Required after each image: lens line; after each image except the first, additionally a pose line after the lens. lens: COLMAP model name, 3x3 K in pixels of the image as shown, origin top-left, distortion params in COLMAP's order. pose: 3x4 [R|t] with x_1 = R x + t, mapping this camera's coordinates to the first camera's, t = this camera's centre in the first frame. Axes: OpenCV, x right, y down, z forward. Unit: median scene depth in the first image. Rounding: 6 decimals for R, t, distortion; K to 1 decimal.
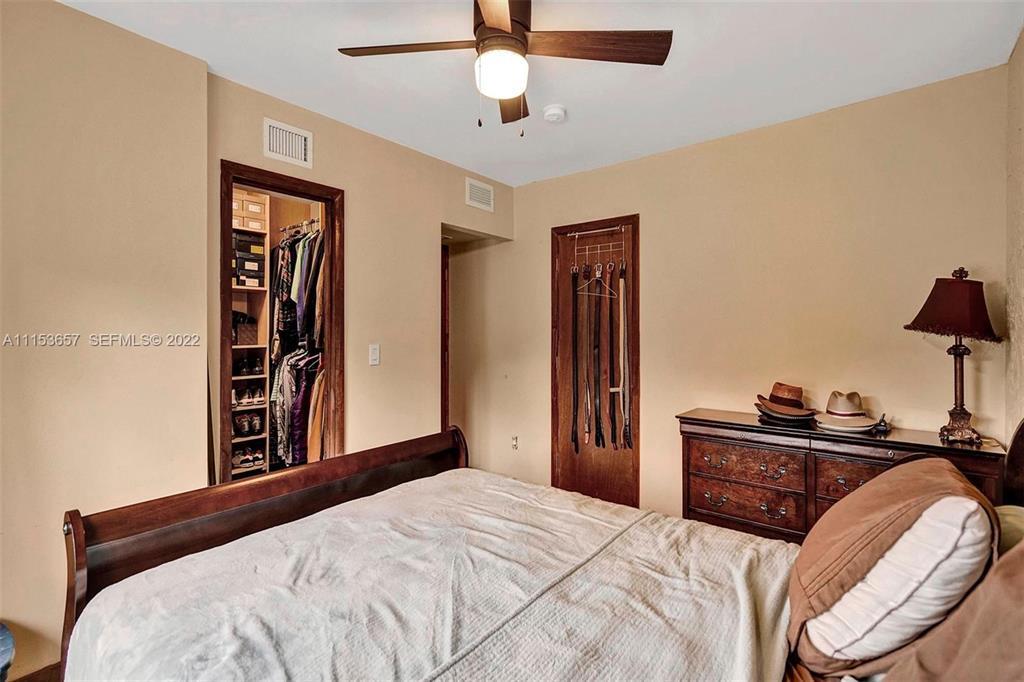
lens RADIAL K [[476.7, 0, 512.4], [0, 476.7, 338.0], [0, 0, 1]] dist [0.002068, 0.001414]
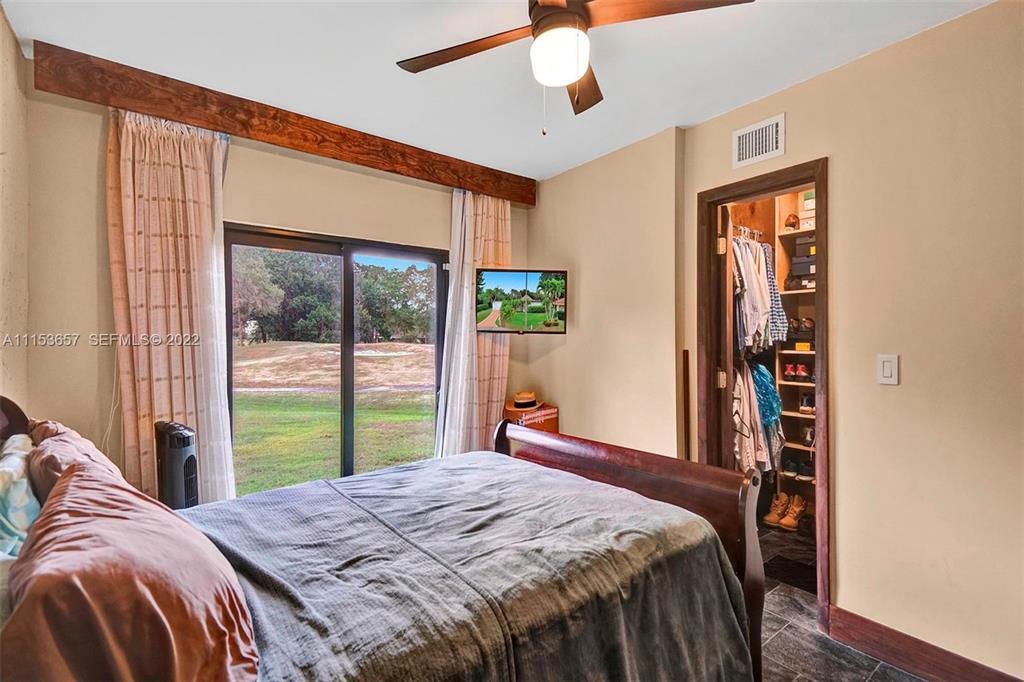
lens RADIAL K [[476.7, 0, 512.4], [0, 476.7, 338.0], [0, 0, 1]] dist [0.002068, 0.001414]
pose [[-0.225115, -0.002519, -0.974329, 1.099363], [-0.009326, 0.999956, -0.000430, -0.008459], [0.974288, 0.008990, -0.225129, 1.373882]]
